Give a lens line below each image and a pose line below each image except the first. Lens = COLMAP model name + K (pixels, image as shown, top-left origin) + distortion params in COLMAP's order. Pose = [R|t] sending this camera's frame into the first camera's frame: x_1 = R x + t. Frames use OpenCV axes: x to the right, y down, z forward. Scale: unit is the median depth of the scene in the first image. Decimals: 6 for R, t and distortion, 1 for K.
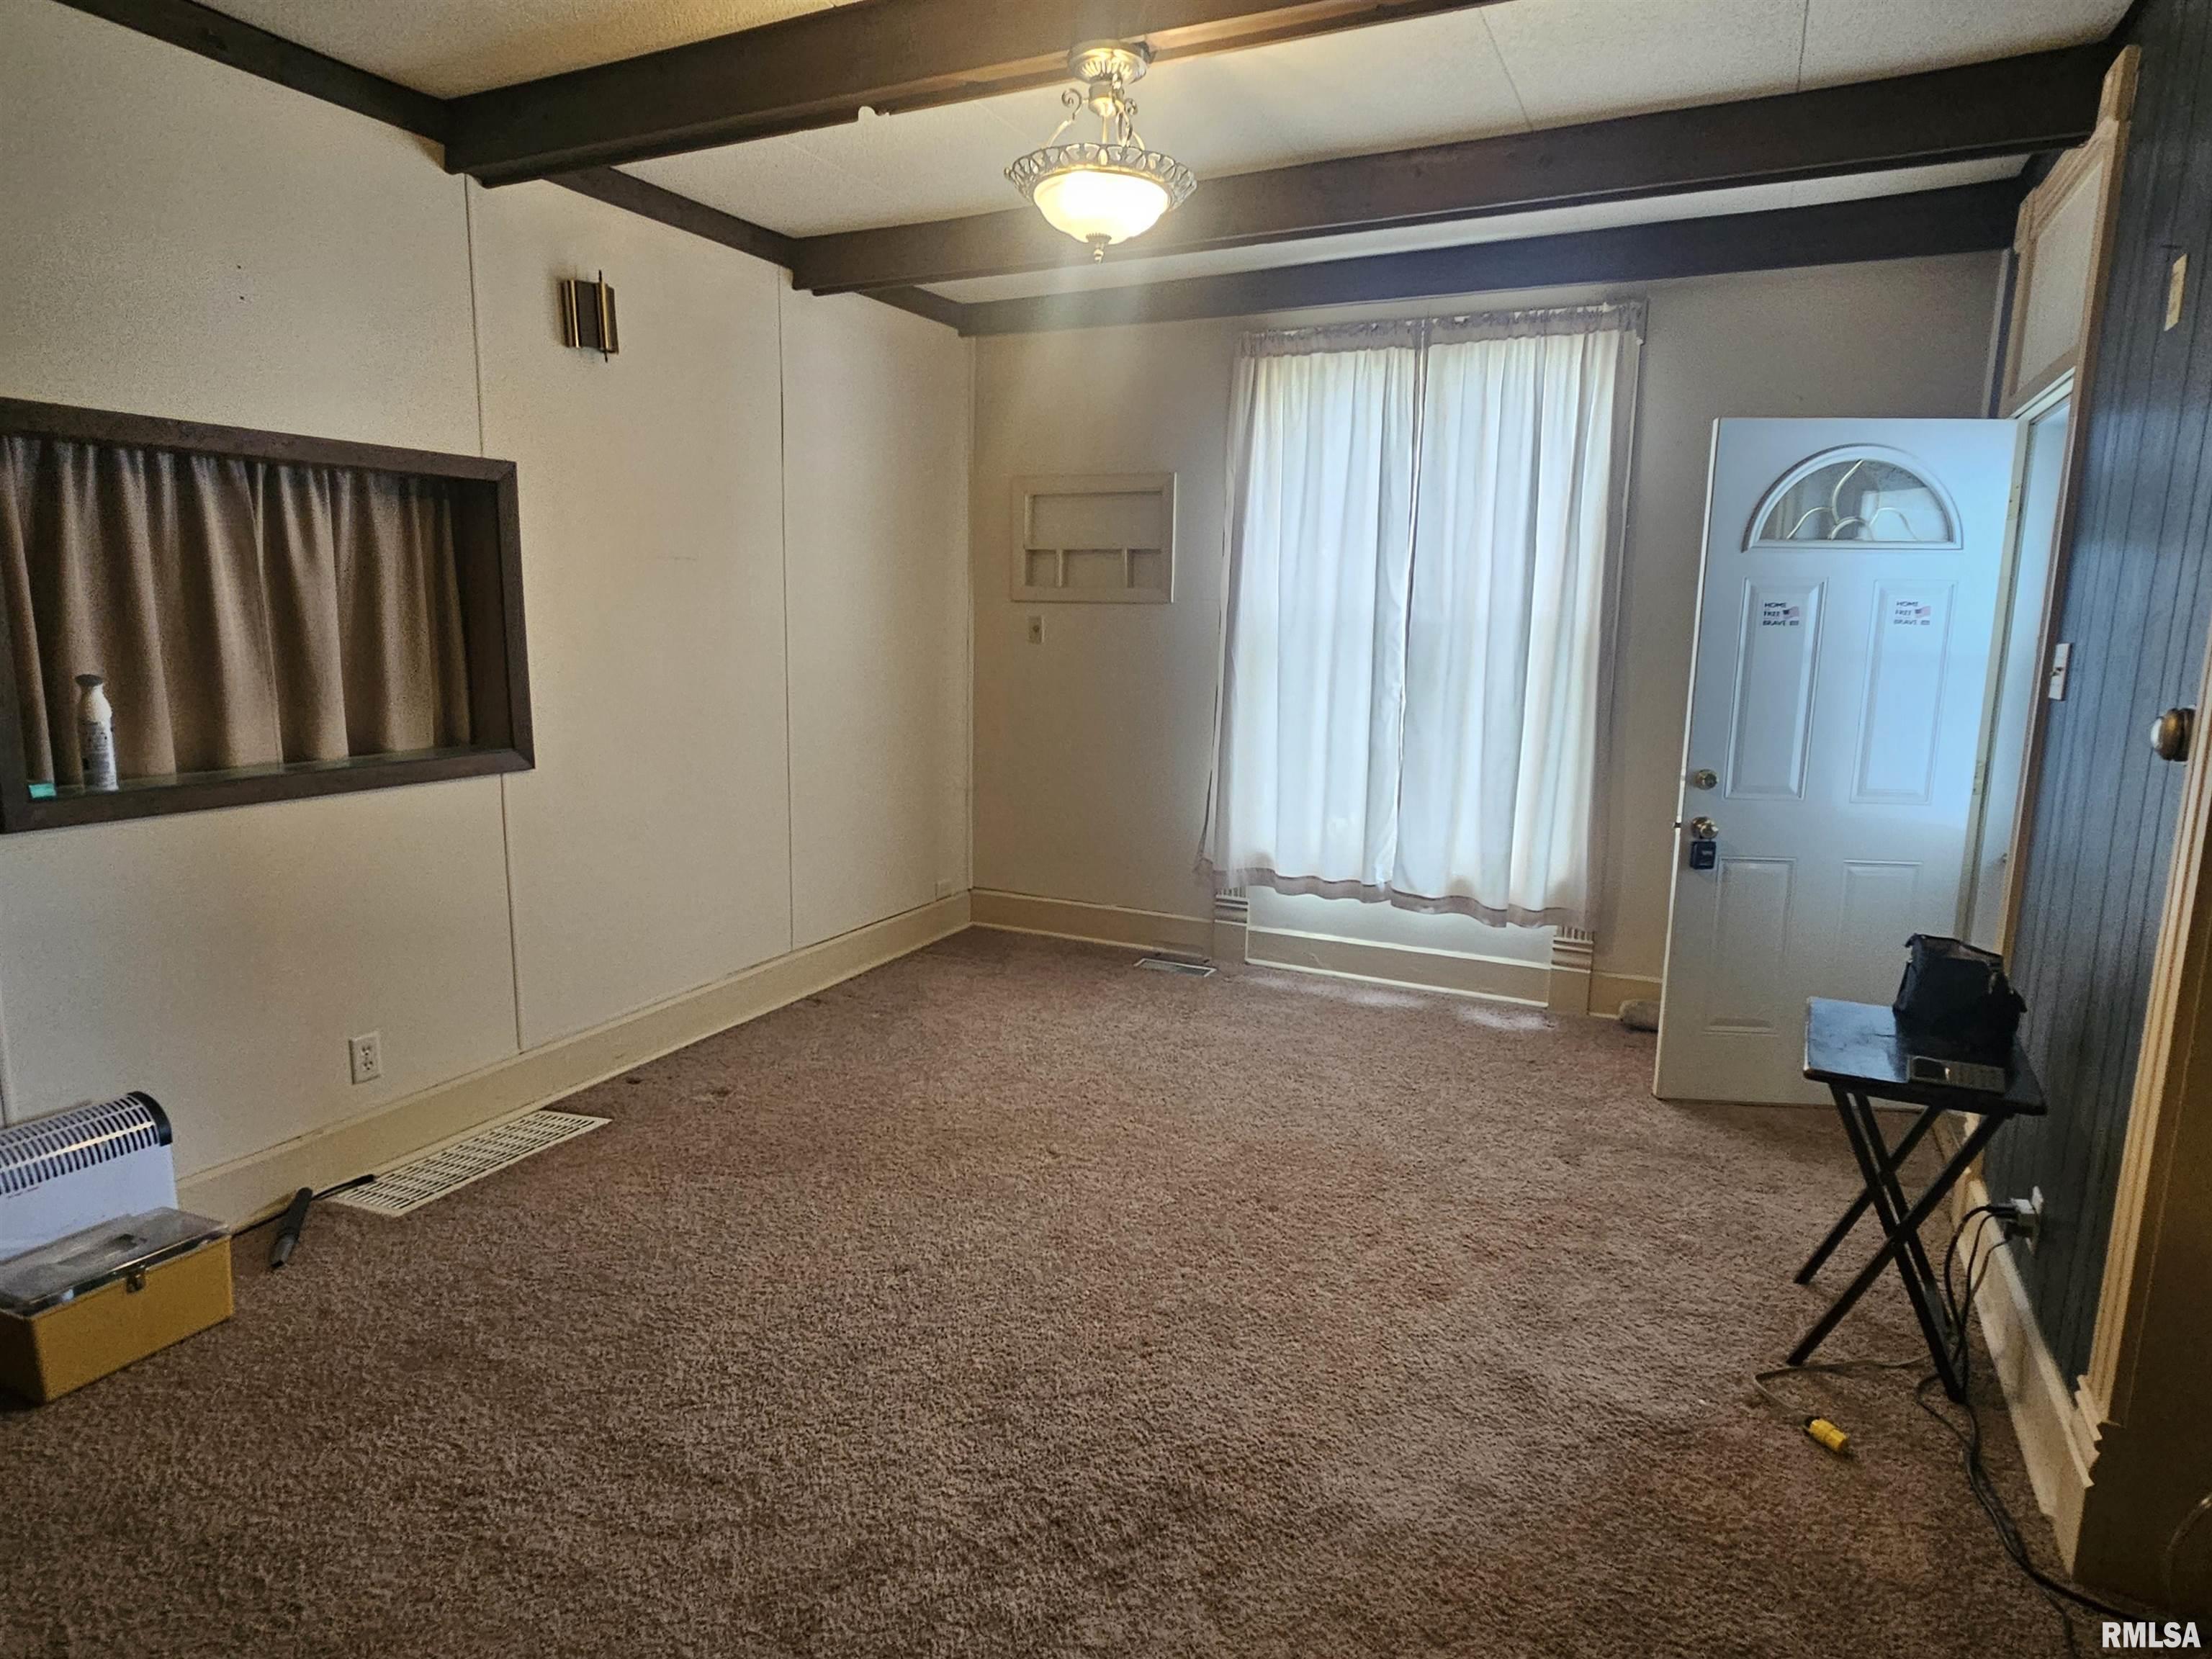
lens RADIAL K [[1274.0, 0, 1085.1], [0, 1274.0, 825.4], [0, 0, 1]] dist [0.000689, 0.001336]
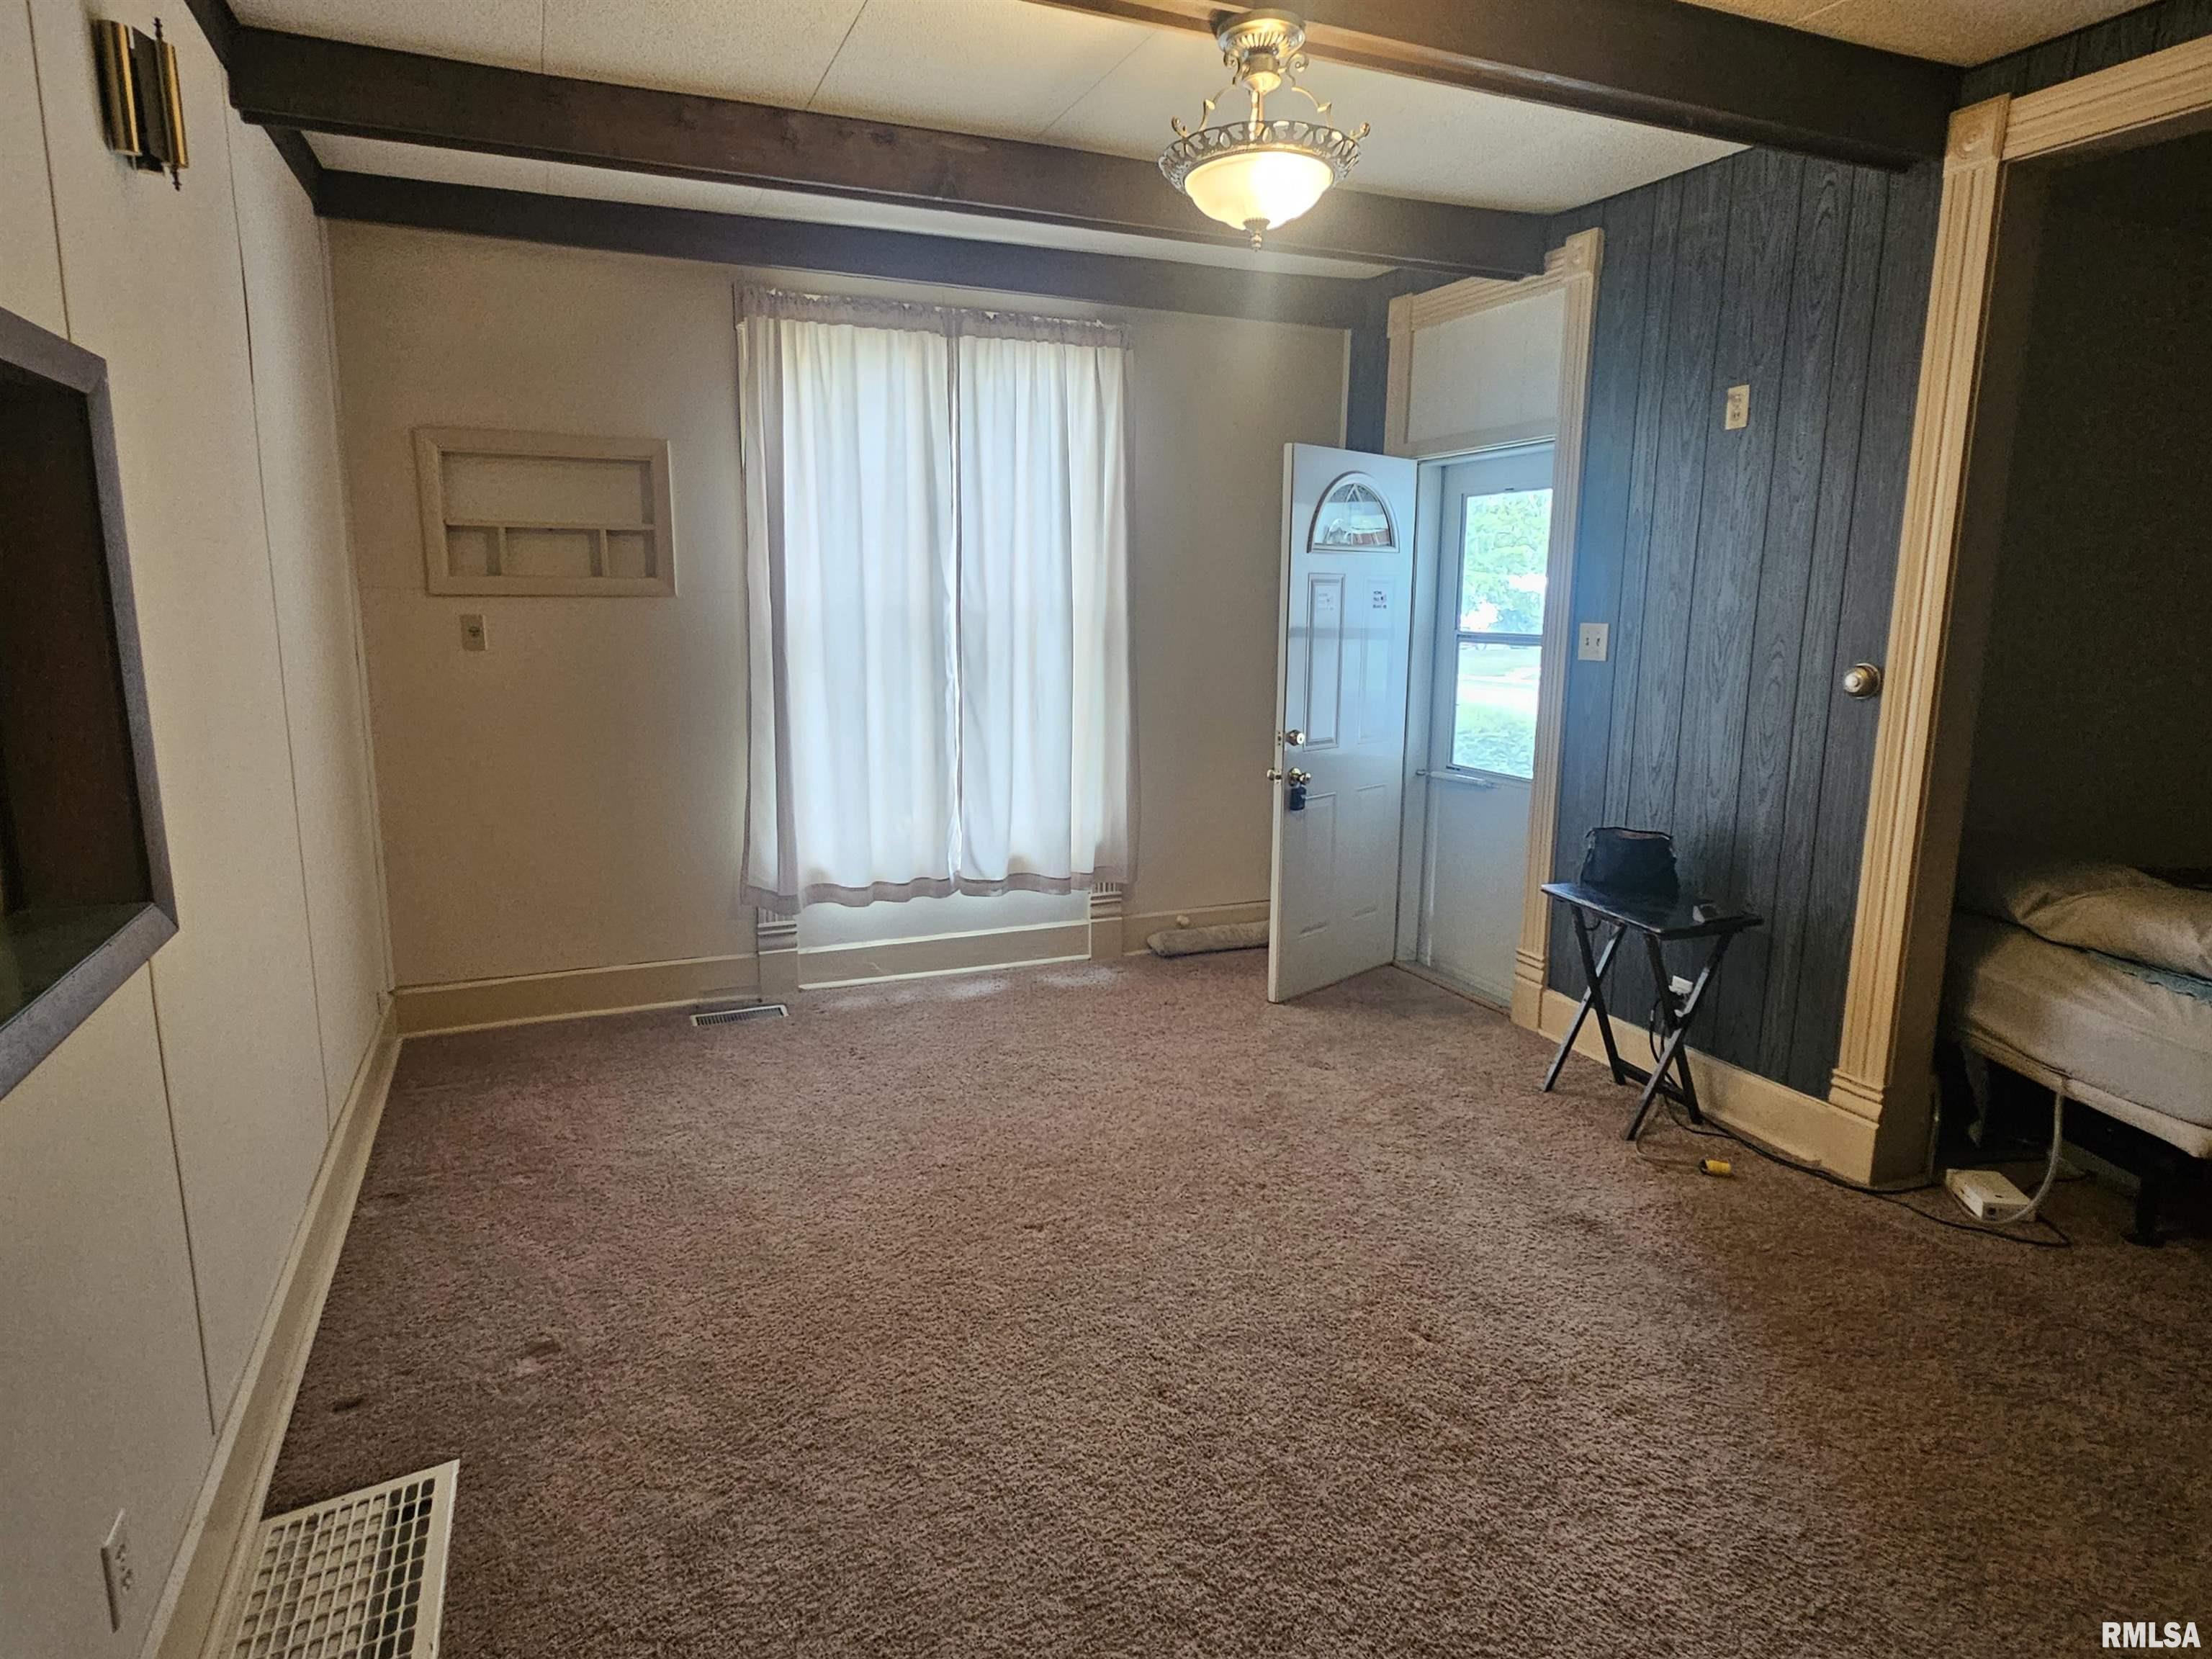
lens RADIAL K [[1274.0, 0, 1098.6], [0, 1274.0, 826.9], [0, 0, 1]] dist [0.000689, 0.001336]
pose [[0.649654, -0.151054, 0.745072, -0.443428], [0.132441, 0.987562, 0.084735, -0.063209], [-0.748605, 0.043630, 0.661579, 0.262350]]
